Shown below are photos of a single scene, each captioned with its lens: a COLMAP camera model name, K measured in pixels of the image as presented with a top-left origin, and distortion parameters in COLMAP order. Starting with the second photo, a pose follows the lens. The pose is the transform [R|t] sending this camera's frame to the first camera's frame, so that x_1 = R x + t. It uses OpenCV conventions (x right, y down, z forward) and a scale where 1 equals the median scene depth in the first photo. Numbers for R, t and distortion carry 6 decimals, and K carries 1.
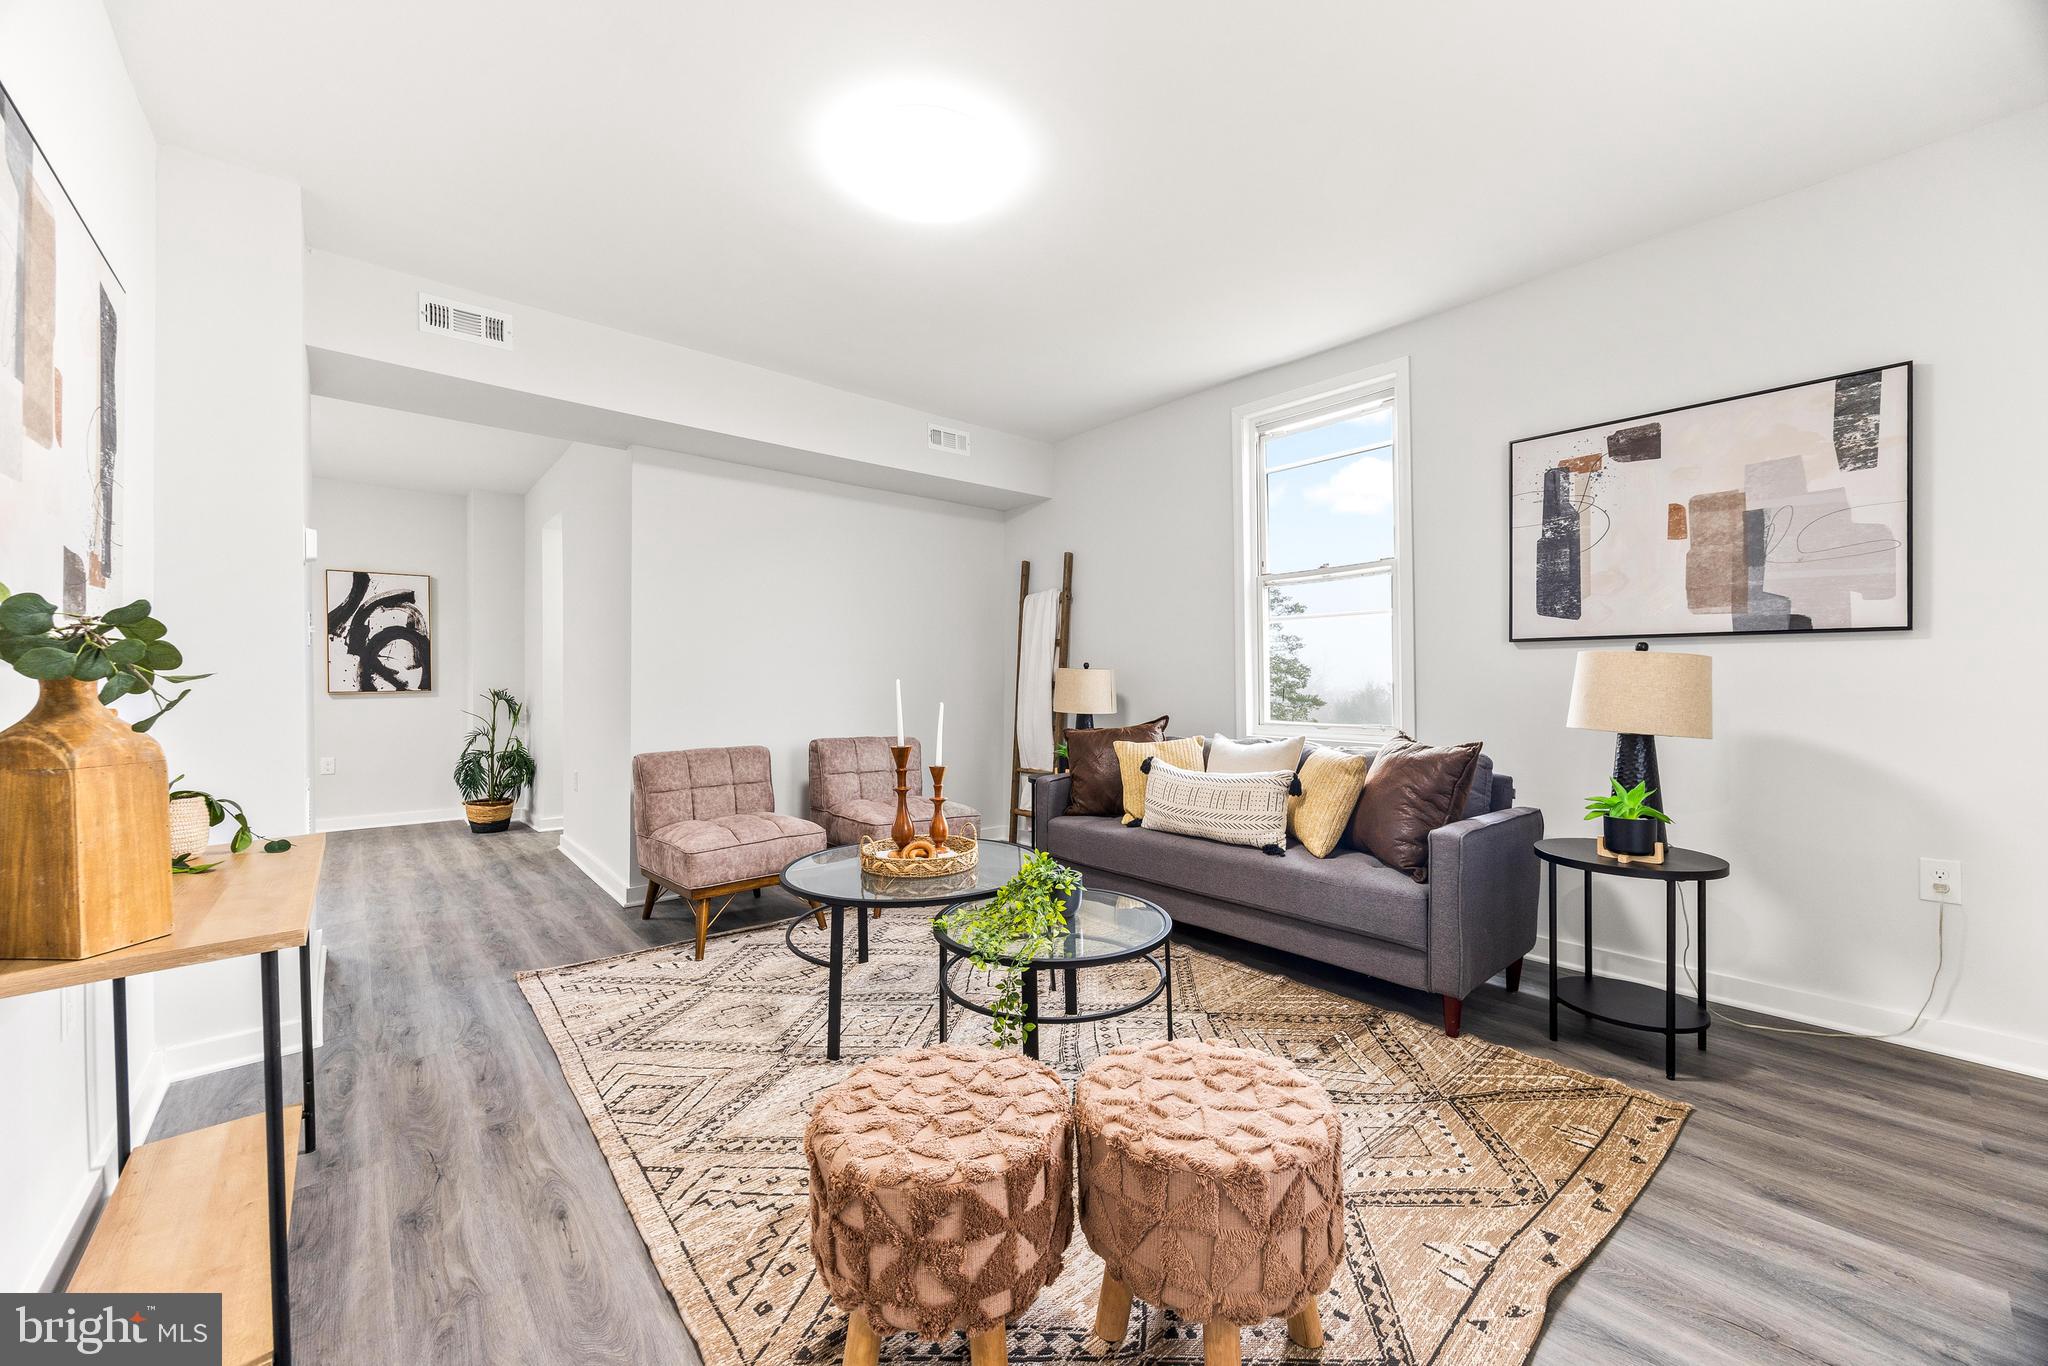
lens RADIAL K [[774.5, 0, 1014.2], [0, 774.5, 678.2], [0, 0, 1]] dist [-0.003133, 0.000050]
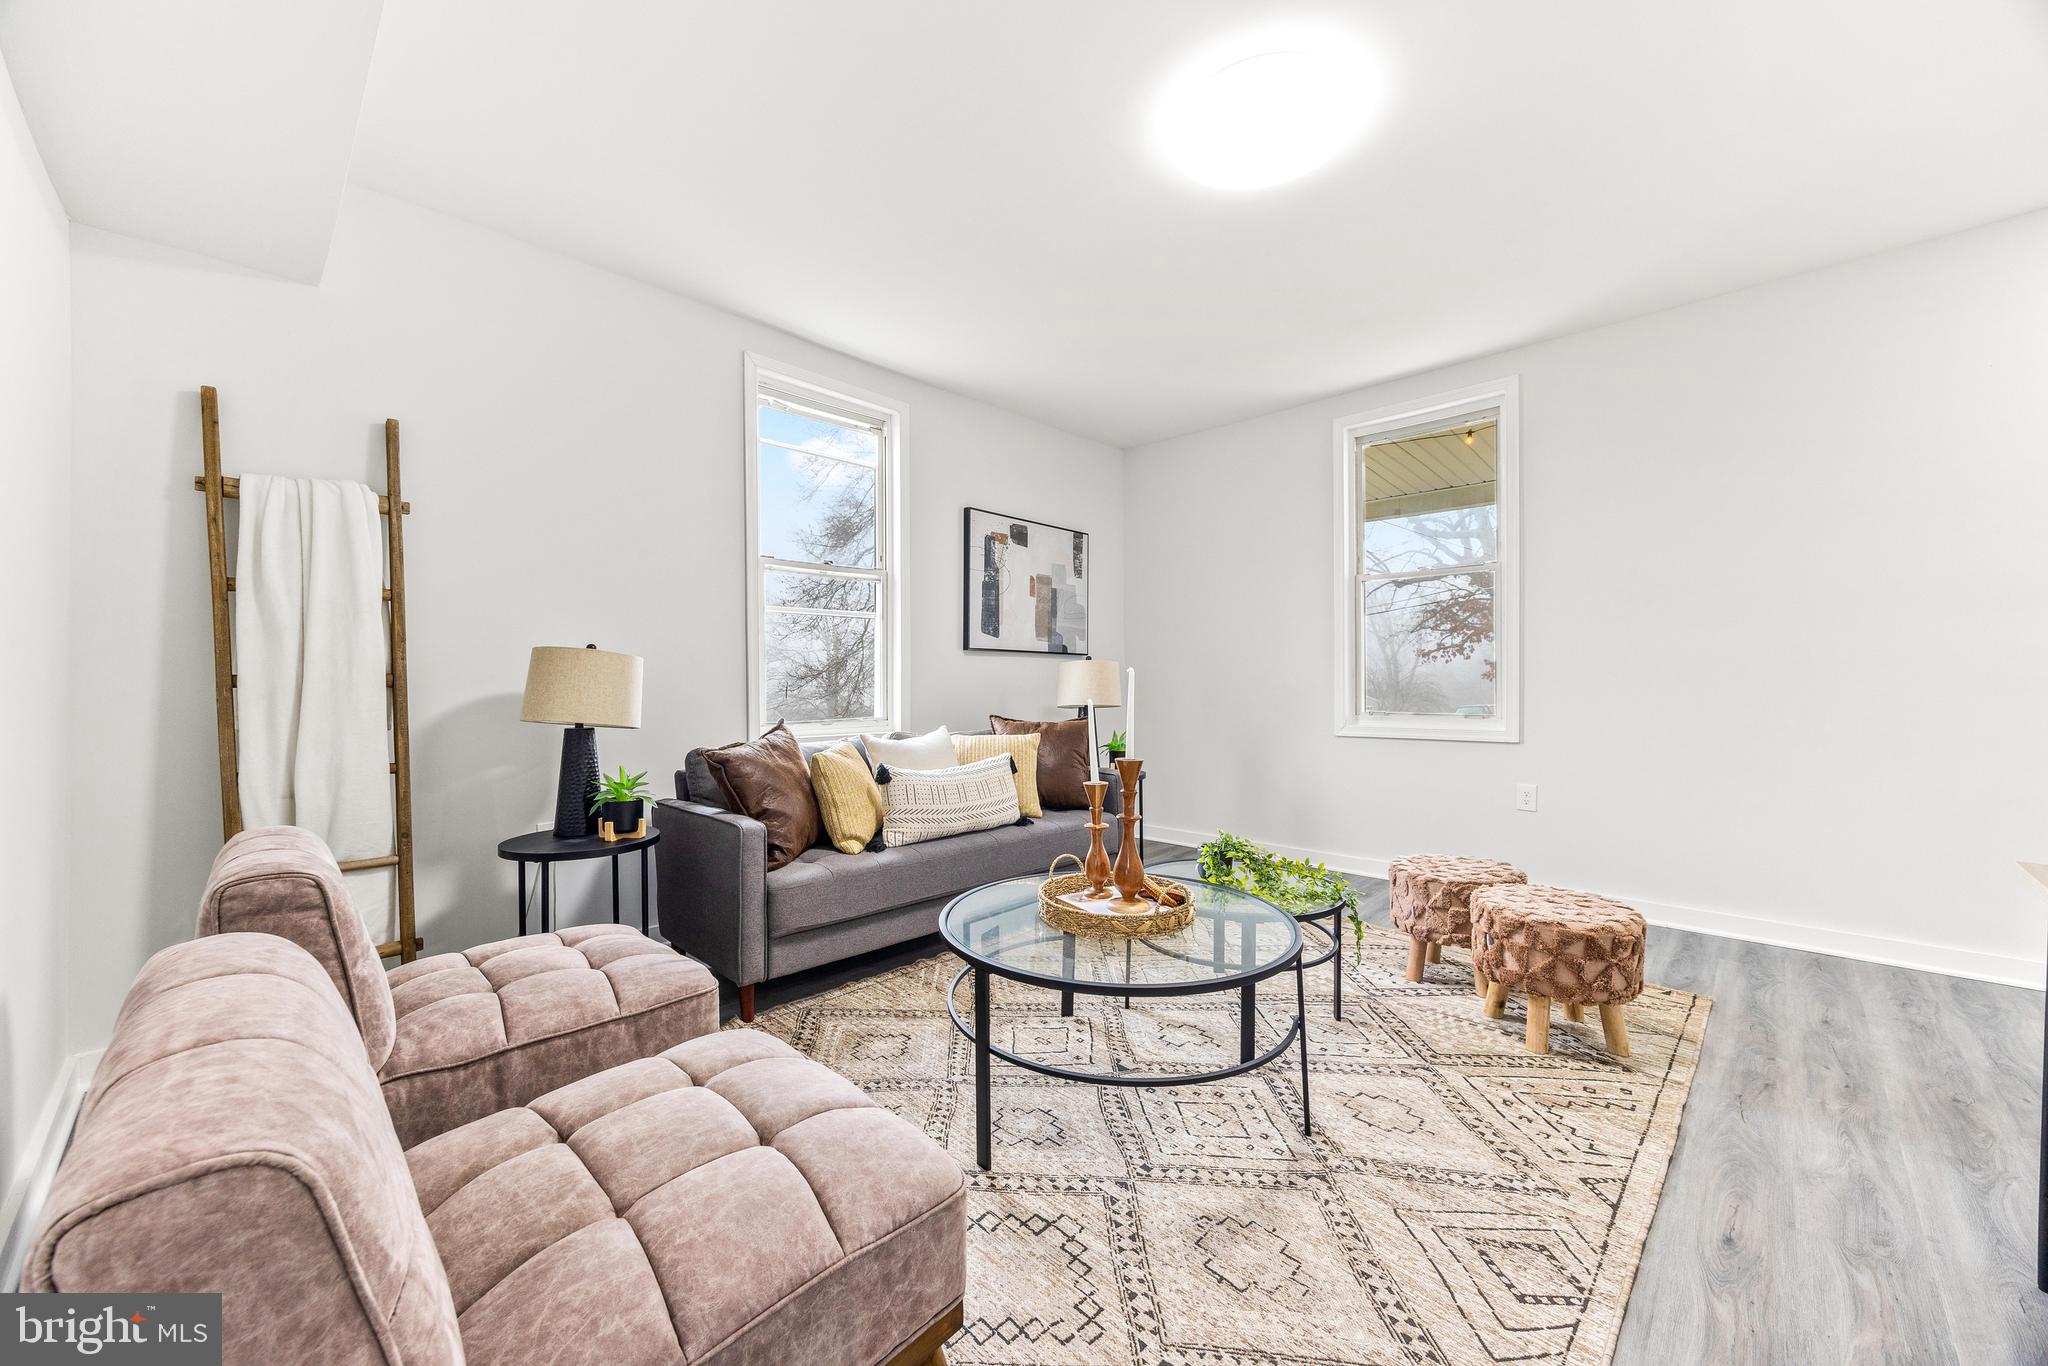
lens RADIAL K [[774.5, 0, 1020.2], [0, 774.5, 690.8], [0, 0, 1]] dist [-0.003133, 0.000050]
pose [[-0.089359, -0.008625, 0.995962, -1.099479], [-0.004406, 0.999956, 0.008264, 0.021657], [-0.995990, -0.003650, -0.089393, 1.488630]]
